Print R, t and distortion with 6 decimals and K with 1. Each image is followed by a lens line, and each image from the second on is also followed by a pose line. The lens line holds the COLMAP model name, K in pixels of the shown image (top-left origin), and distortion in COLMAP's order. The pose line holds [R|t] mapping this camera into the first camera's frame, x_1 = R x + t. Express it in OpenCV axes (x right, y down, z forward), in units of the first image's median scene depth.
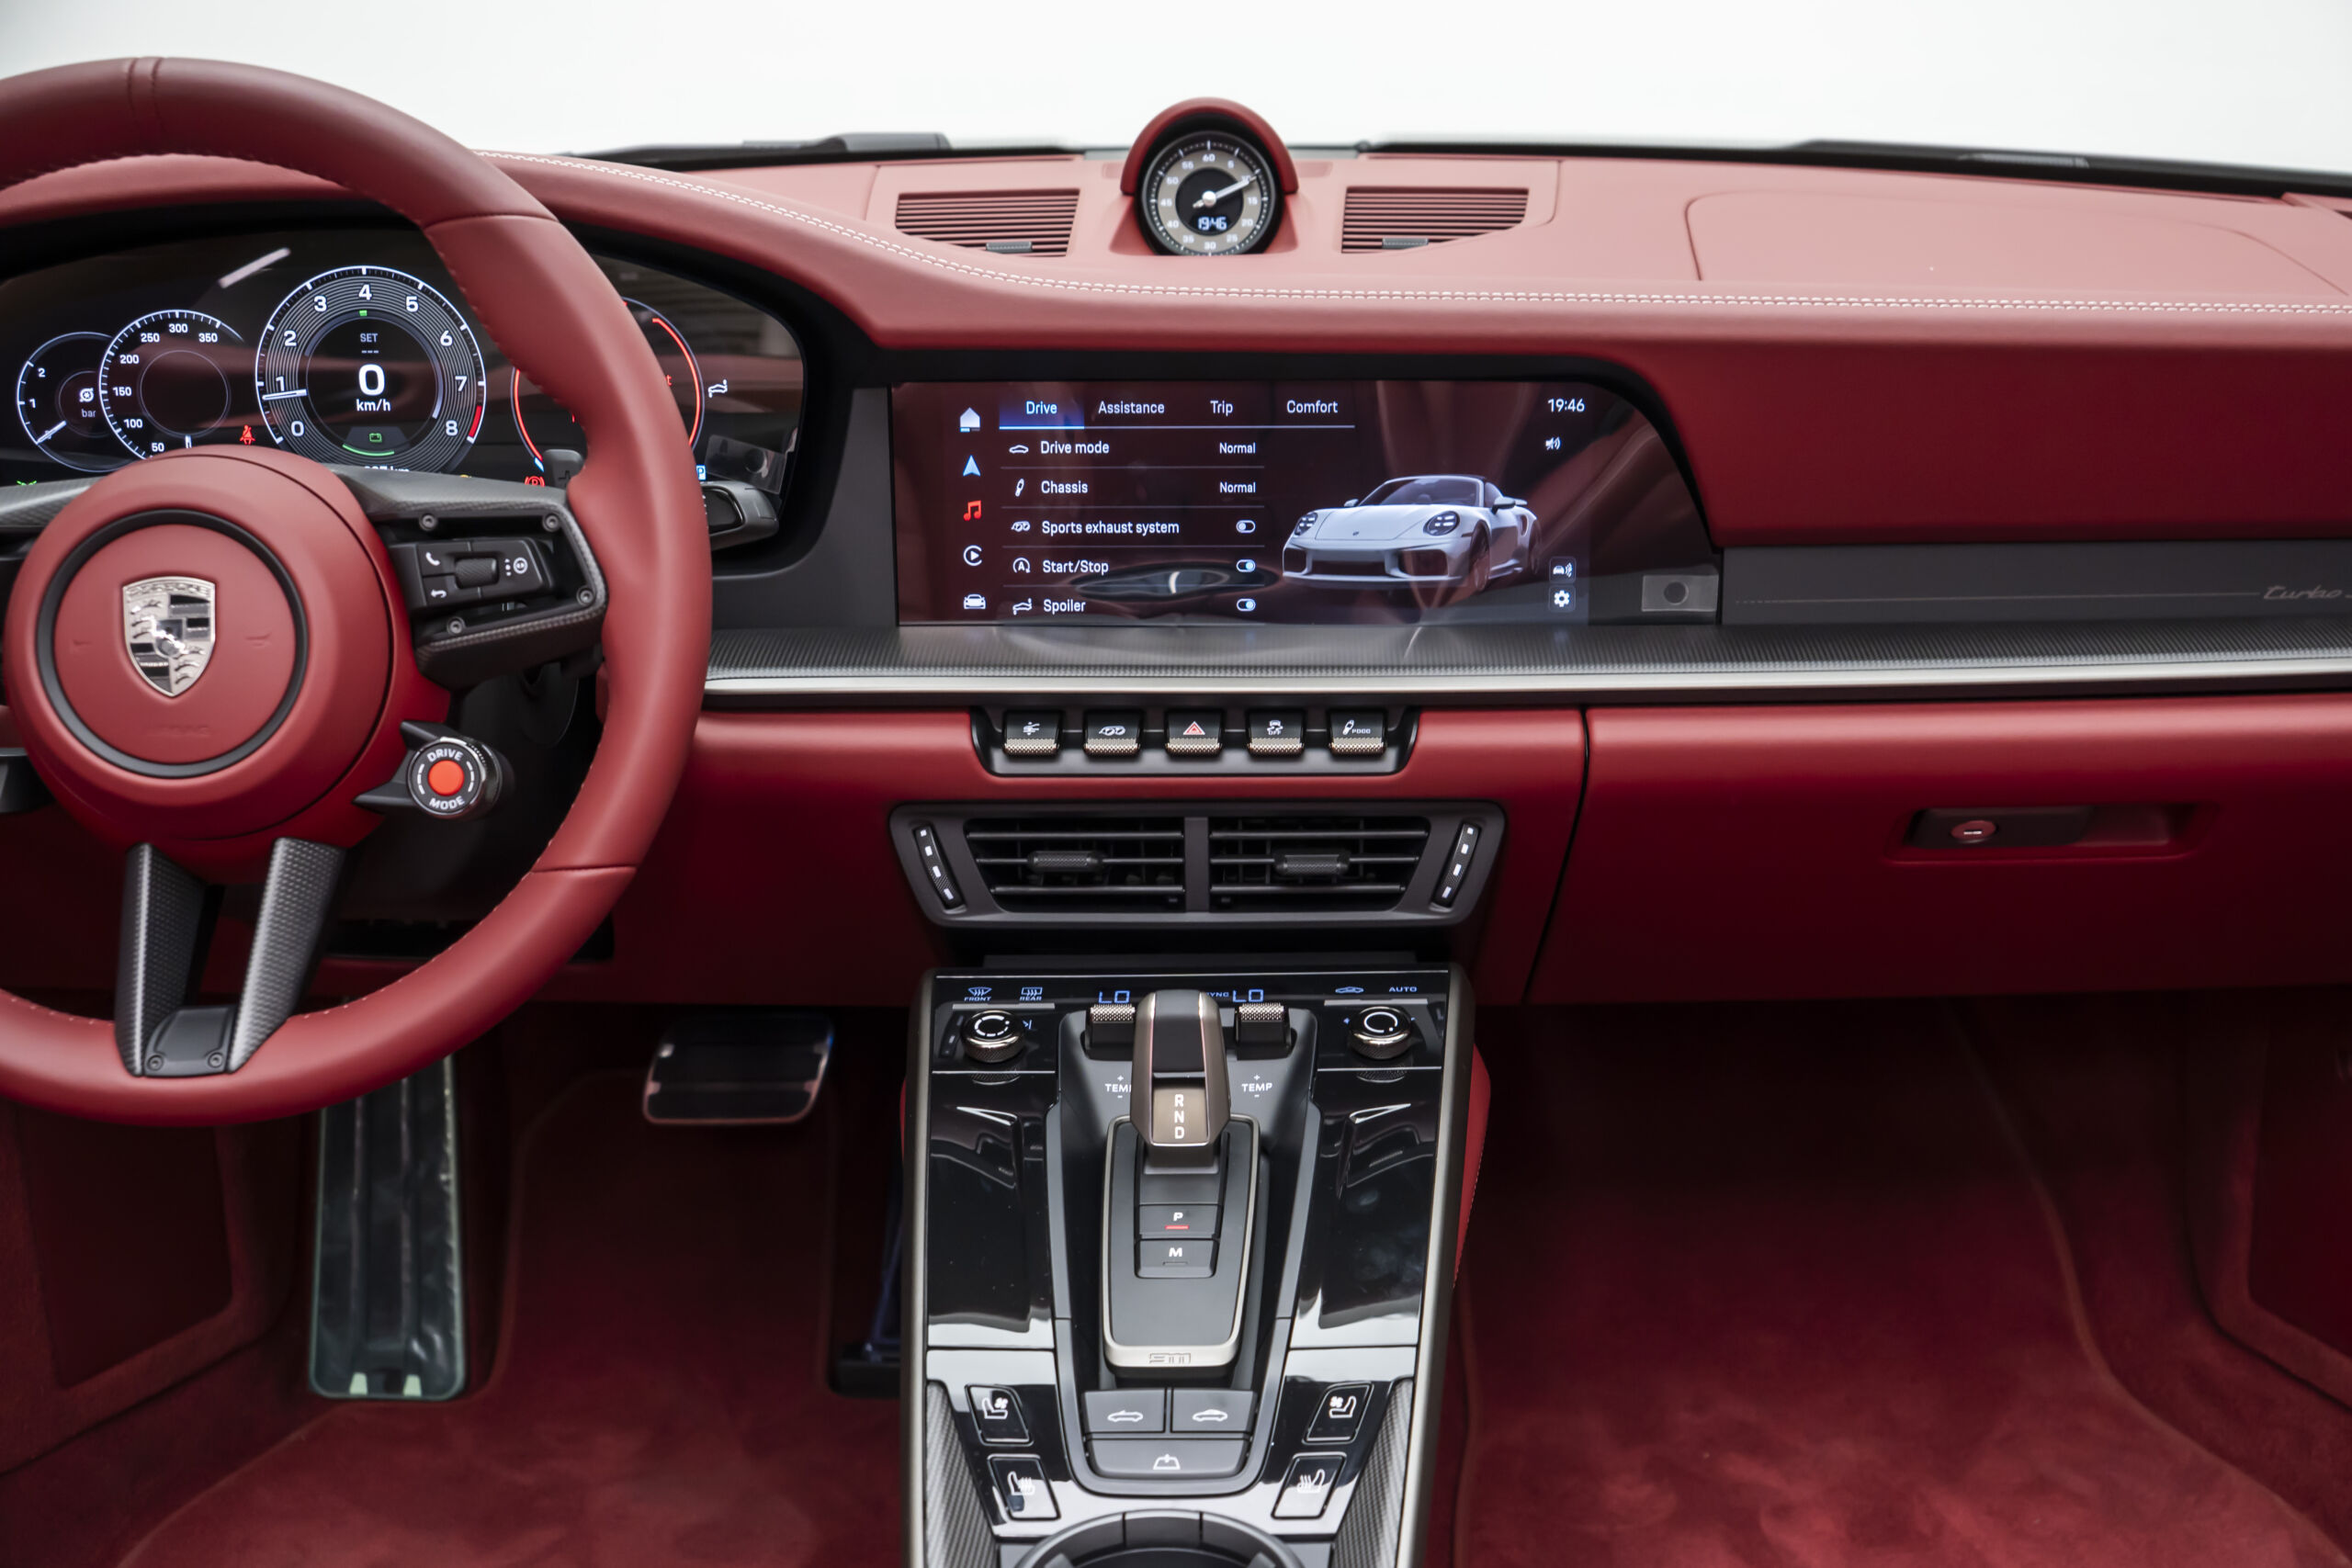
lens RADIAL K [[2886.7, 0, 1220.7], [0, 2886.7, 824.4], [0, 0, 1]] dist [-0.022834, 0.334687]
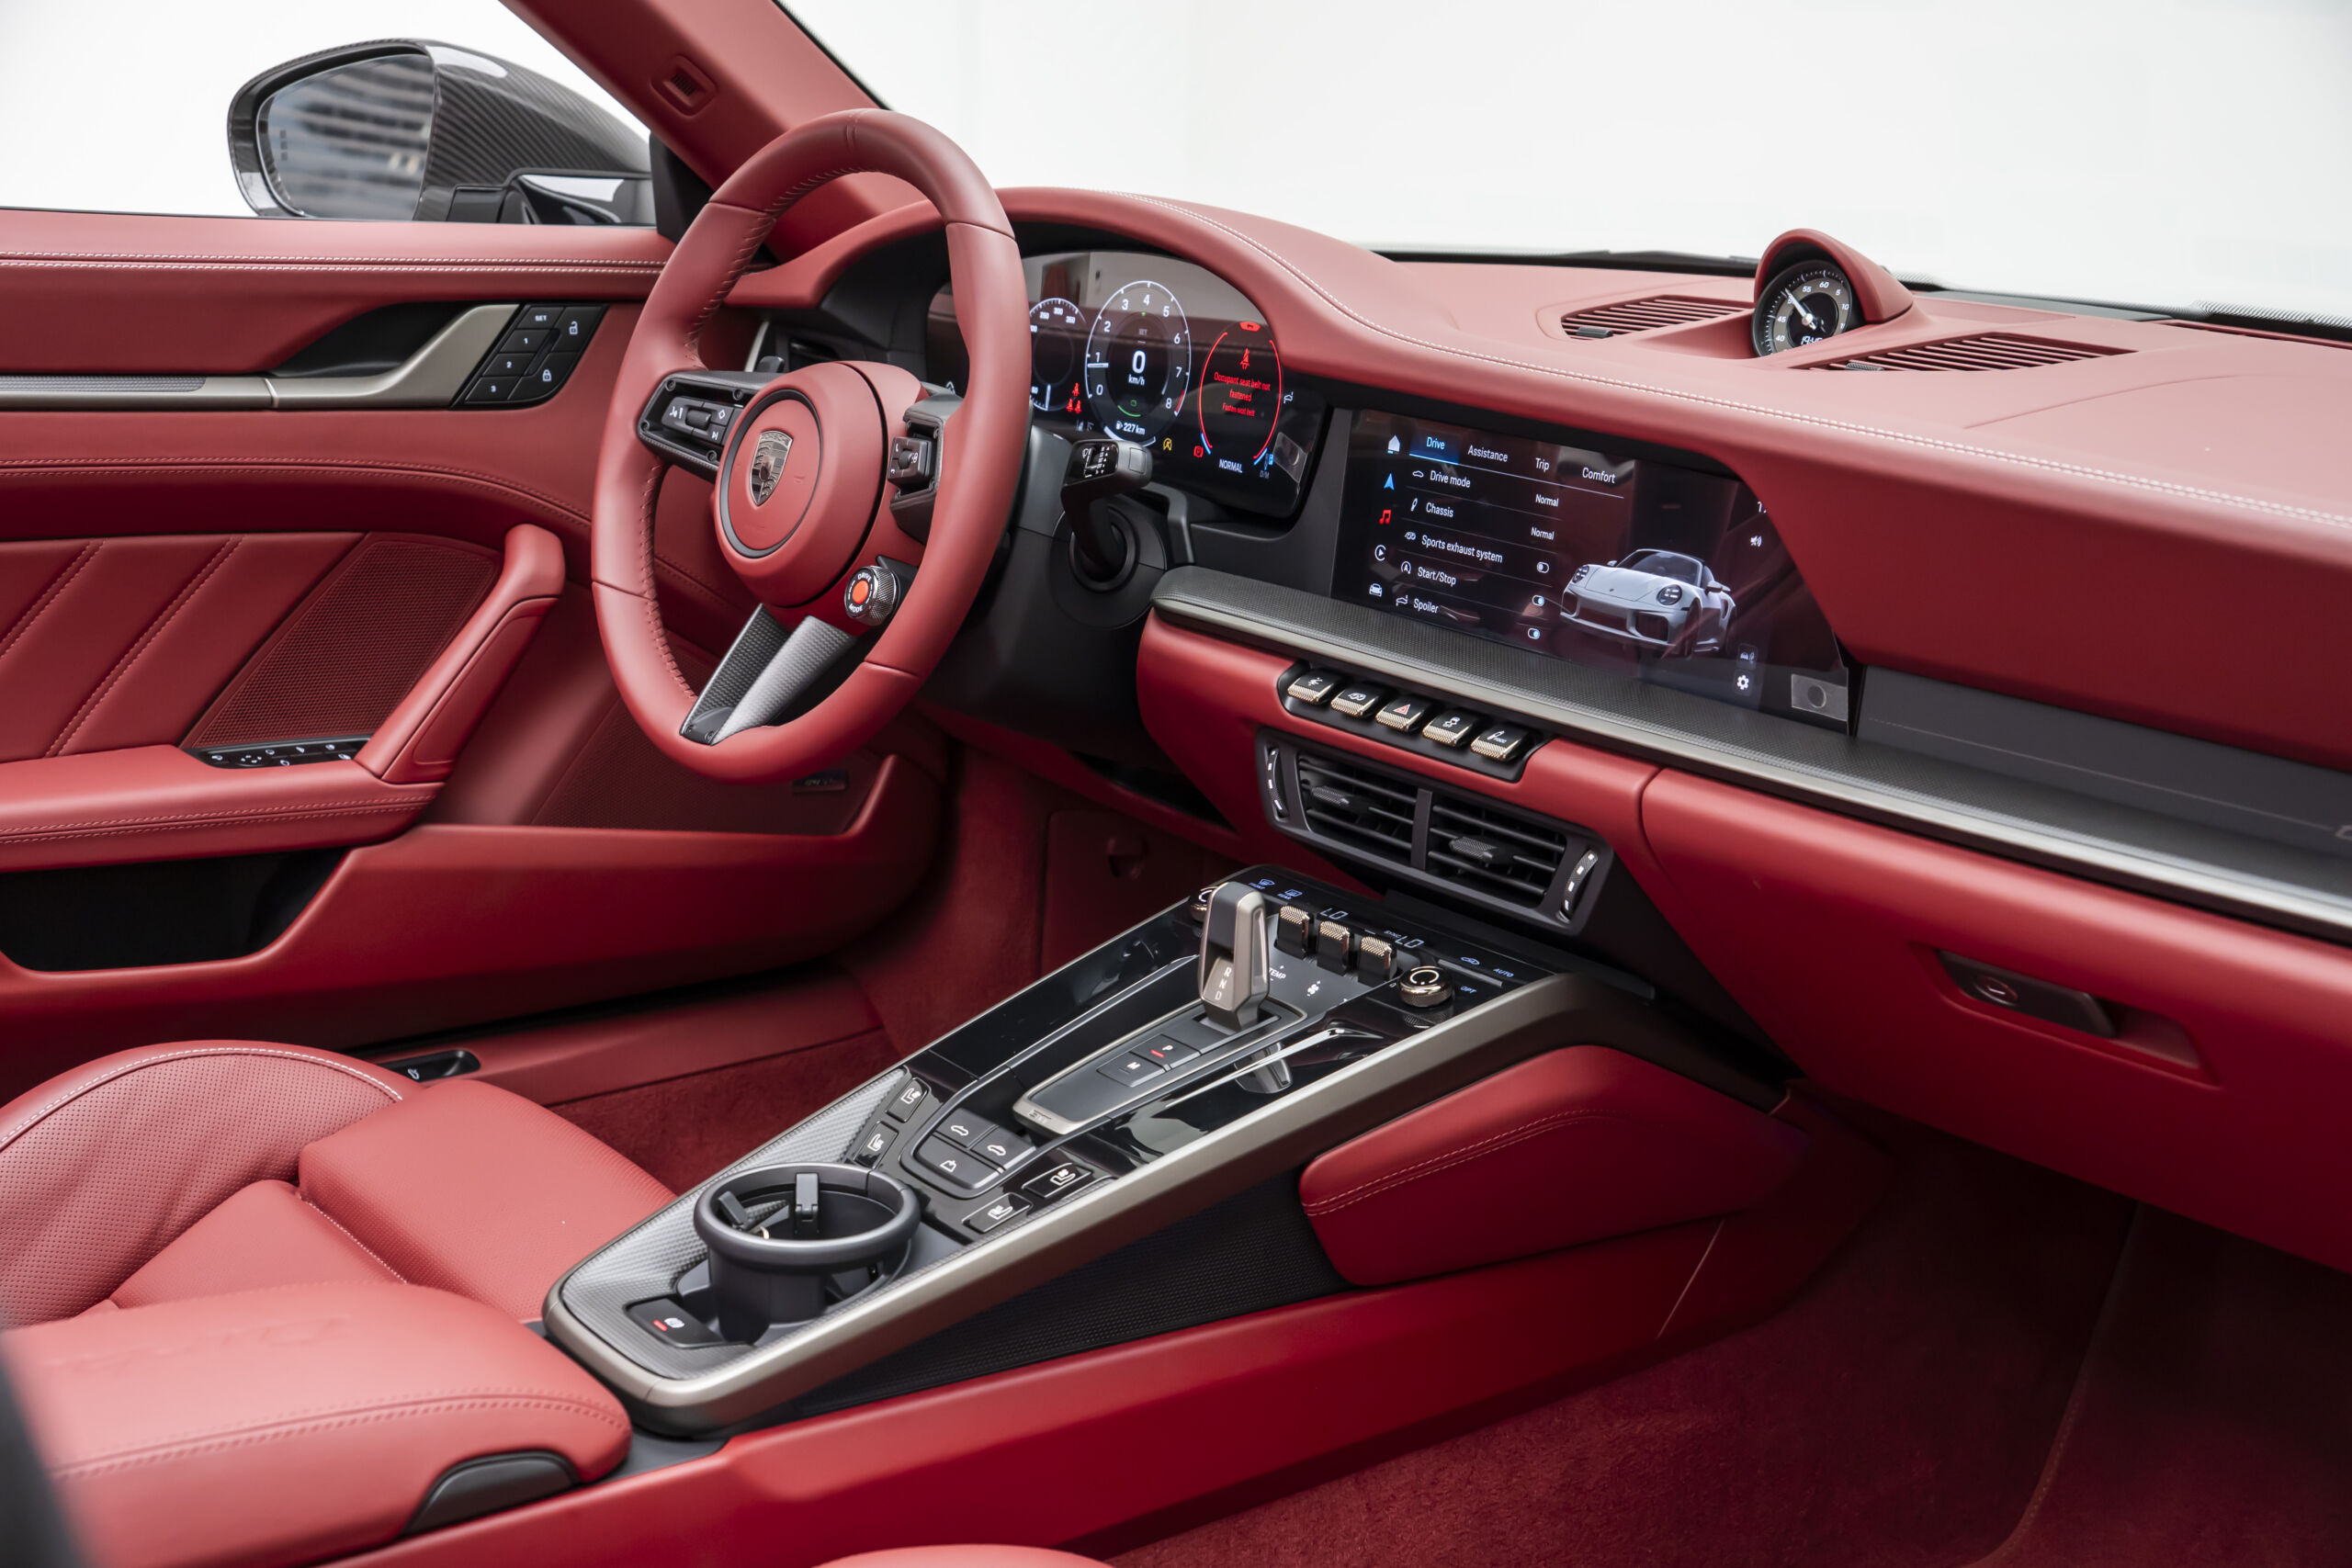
lens RADIAL K [[2799.7, 0, 1176.0], [0, 2799.7, 784.0], [0, 0, 1]] dist [0.018444, 0.034853]
pose [[0.650641, 0.232423, -0.722943, 0.761312], [-0.282321, 0.957808, 0.053844, -0.037975], [0.704955, 0.169069, 0.688807, 0.122196]]
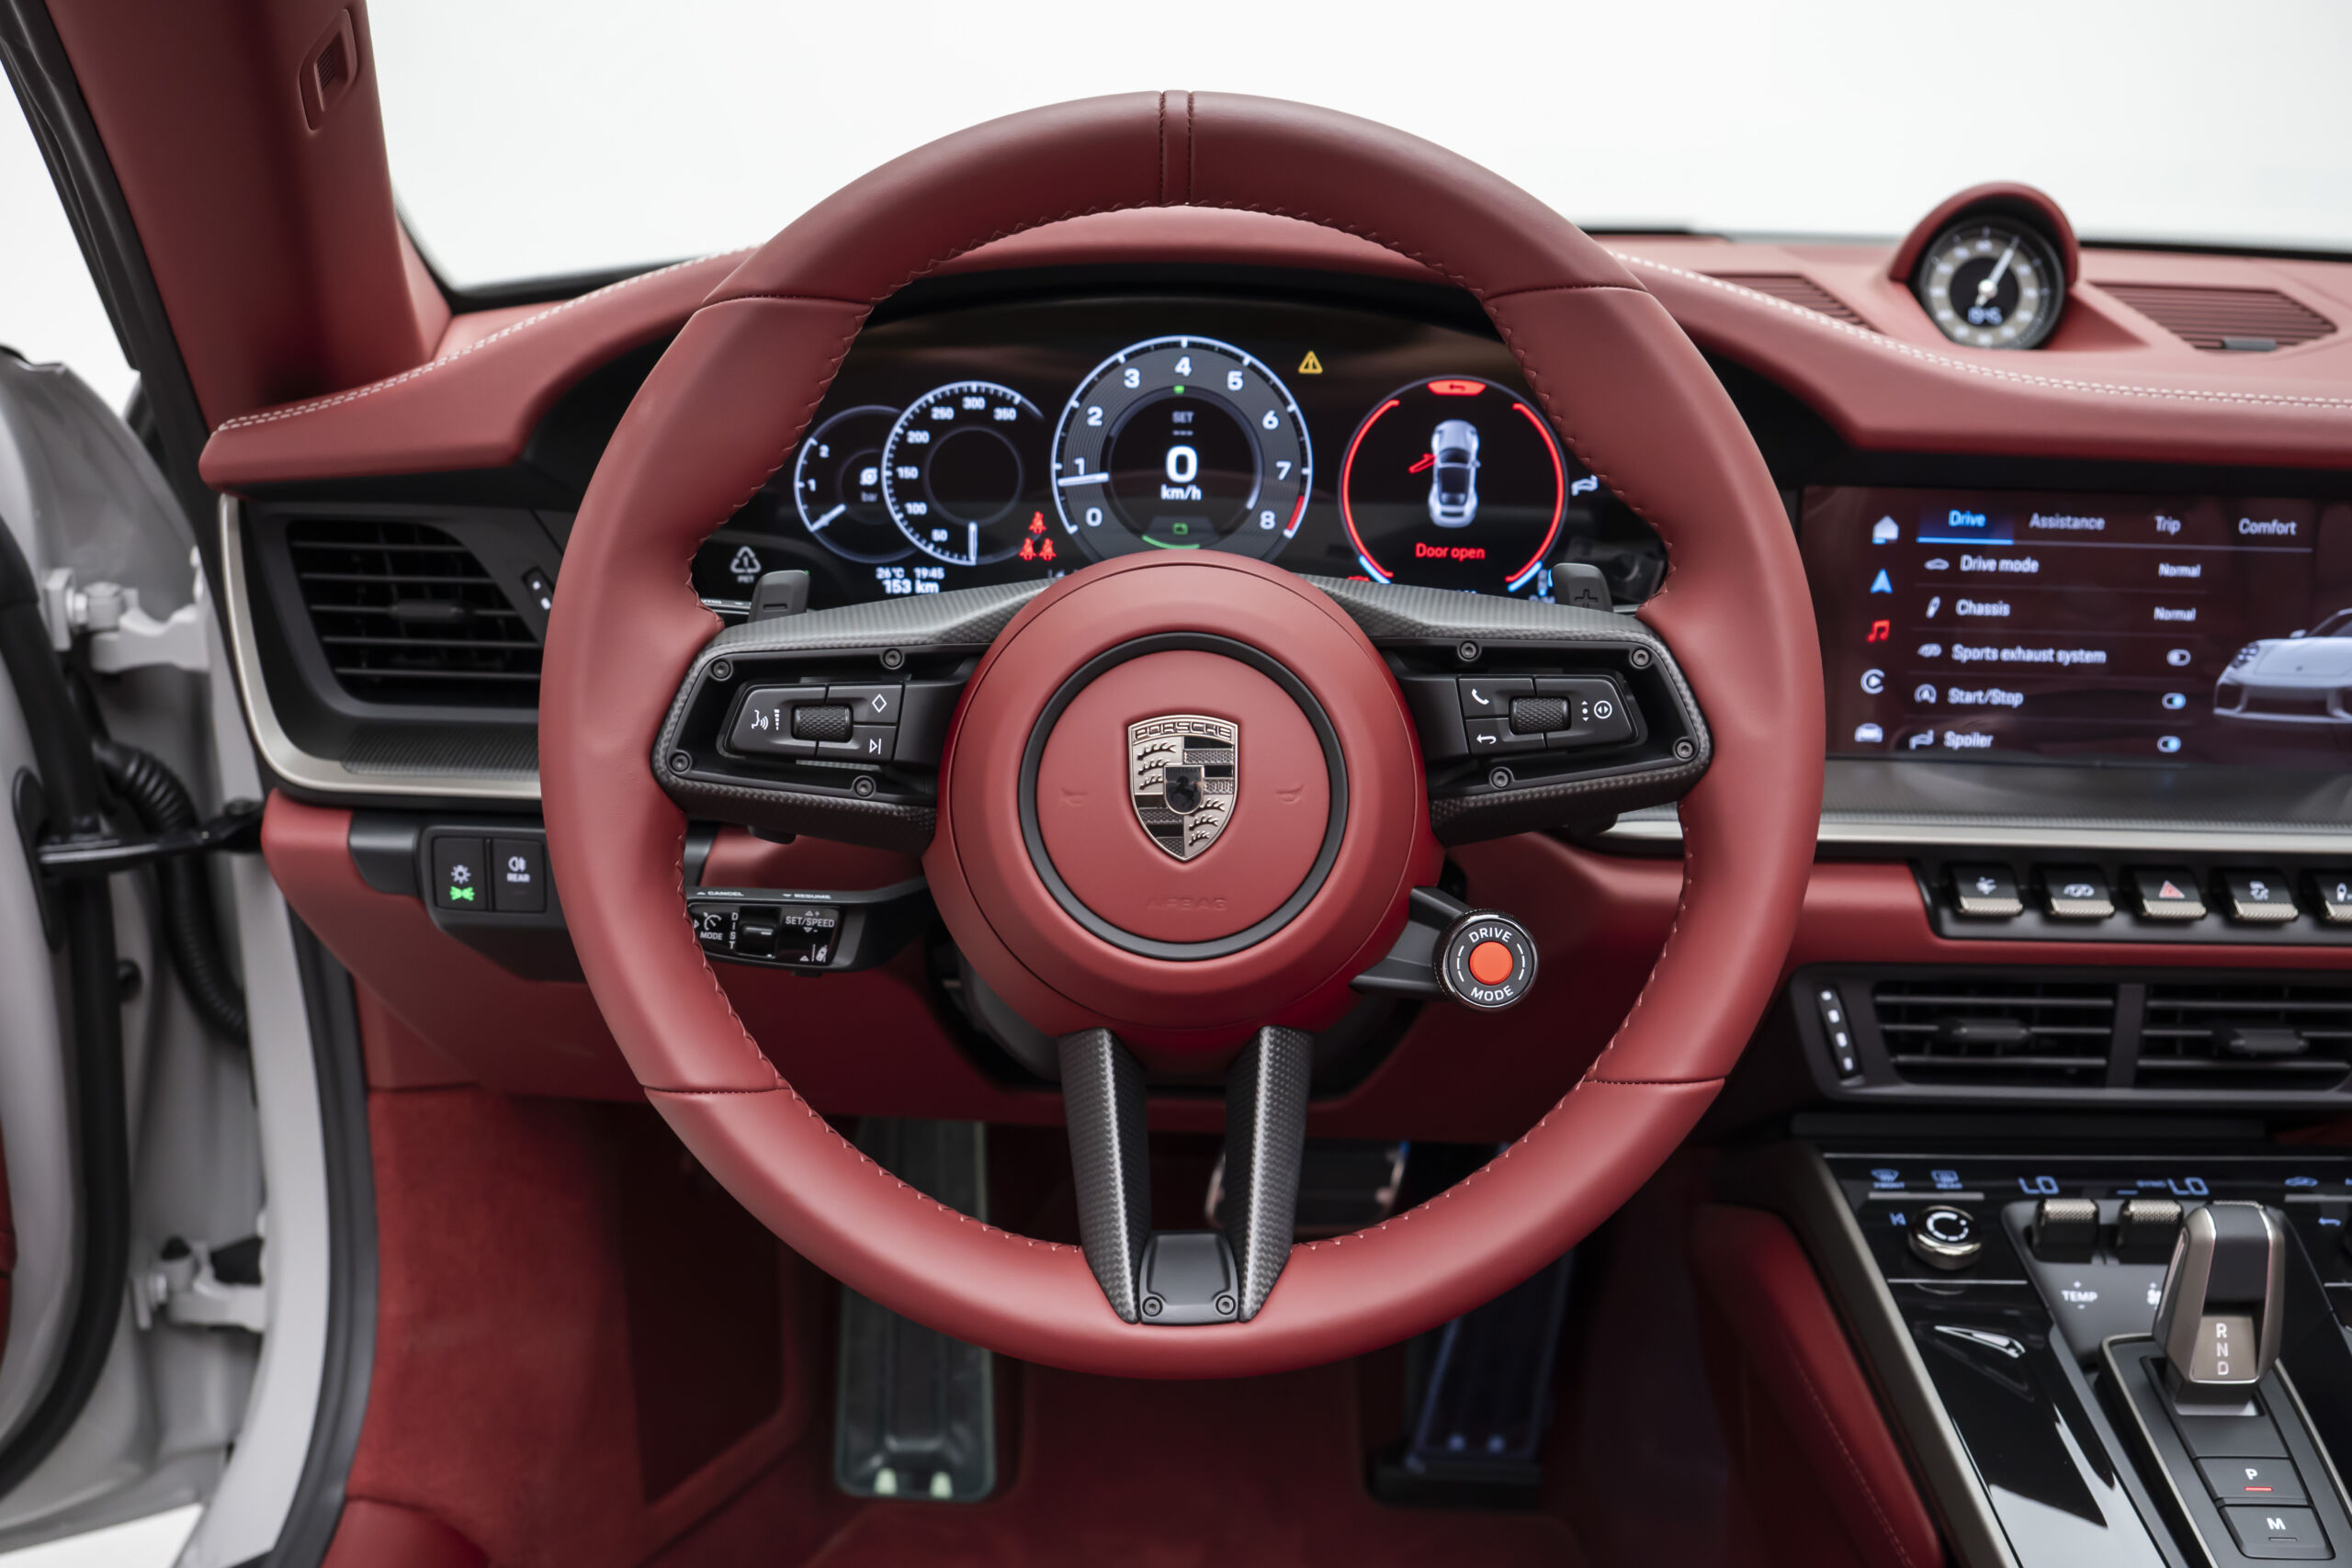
lens RADIAL K [[2451.6, 0, 1174.9], [0, 2451.6, 799.3], [0, 0, 1]] dist [-0.106179, 0.175905]
pose [[0.999522, 0.022493, 0.021190, -0.318519], [-0.022395, 0.999737, -0.004839, -0.048835], [-0.021294, 0.004363, 0.999764, 0.258073]]
